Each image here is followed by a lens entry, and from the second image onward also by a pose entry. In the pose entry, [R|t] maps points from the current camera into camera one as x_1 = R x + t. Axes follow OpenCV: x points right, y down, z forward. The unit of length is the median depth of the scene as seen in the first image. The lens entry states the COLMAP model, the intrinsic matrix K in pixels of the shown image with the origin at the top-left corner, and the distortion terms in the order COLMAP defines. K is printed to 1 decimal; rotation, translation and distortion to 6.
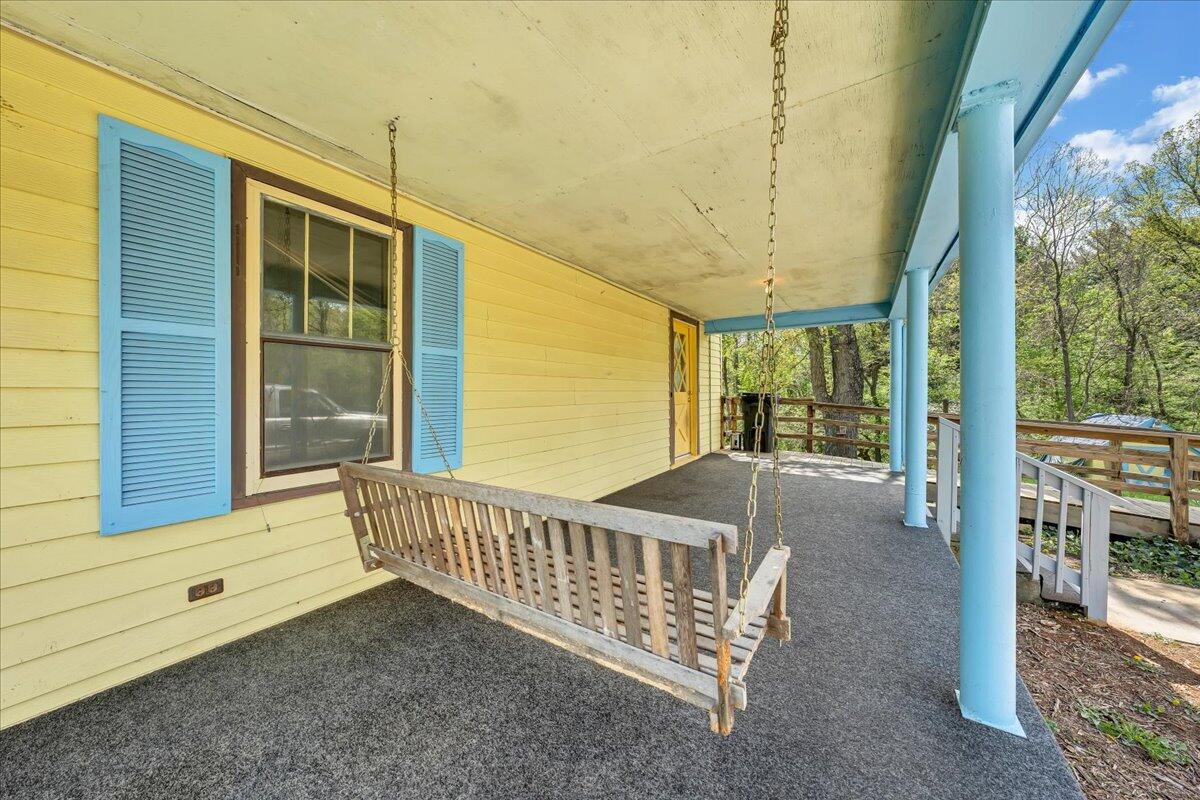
lens RADIAL K [[409.4, 0, 599.9], [0, 409.4, 395.0], [0, 0, 1]] dist [-0.000682, -0.000020]
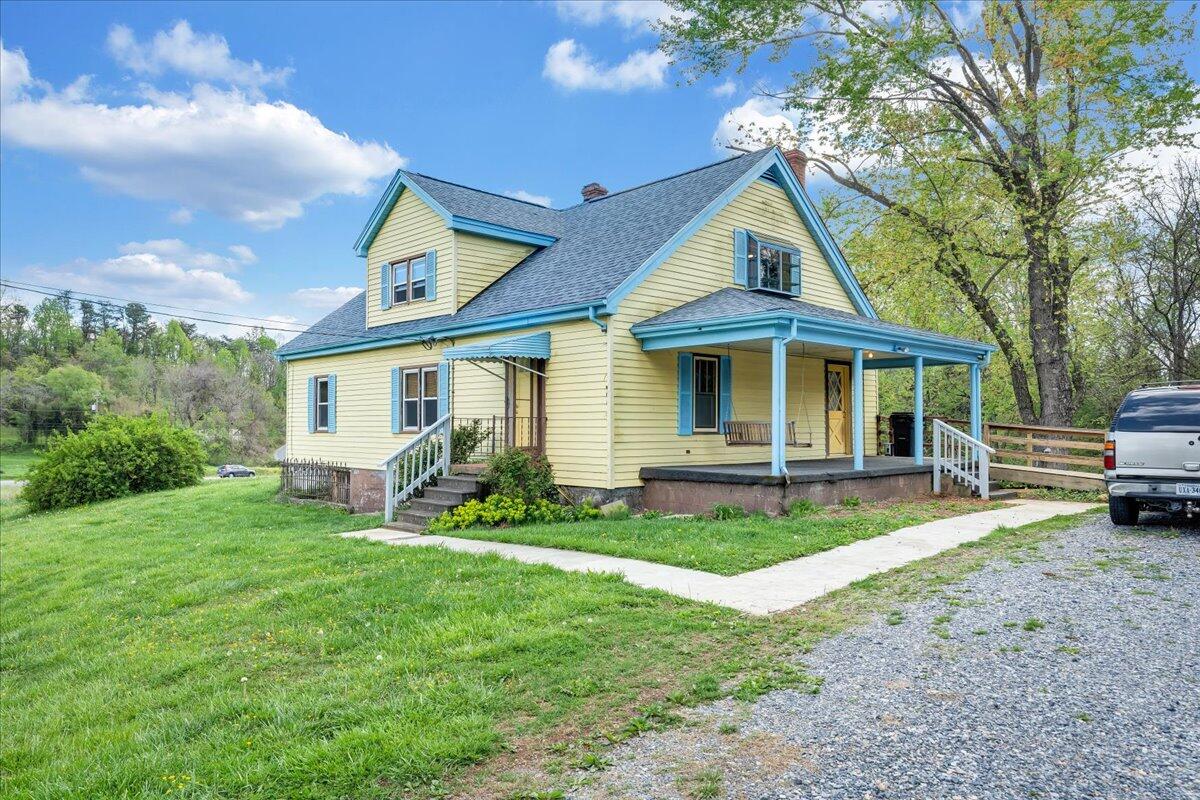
lens RADIAL K [[811.3, 0, 600.0], [0, 811.3, 400.0], [0, 0, 1]] dist [-0.003527, -0.001953]
pose [[0.974538, 0.006093, -0.224141, 0.019186], [-0.012462, 0.999558, -0.027009, 0.042369], [0.223877, 0.029115, 0.974182, -1.998668]]
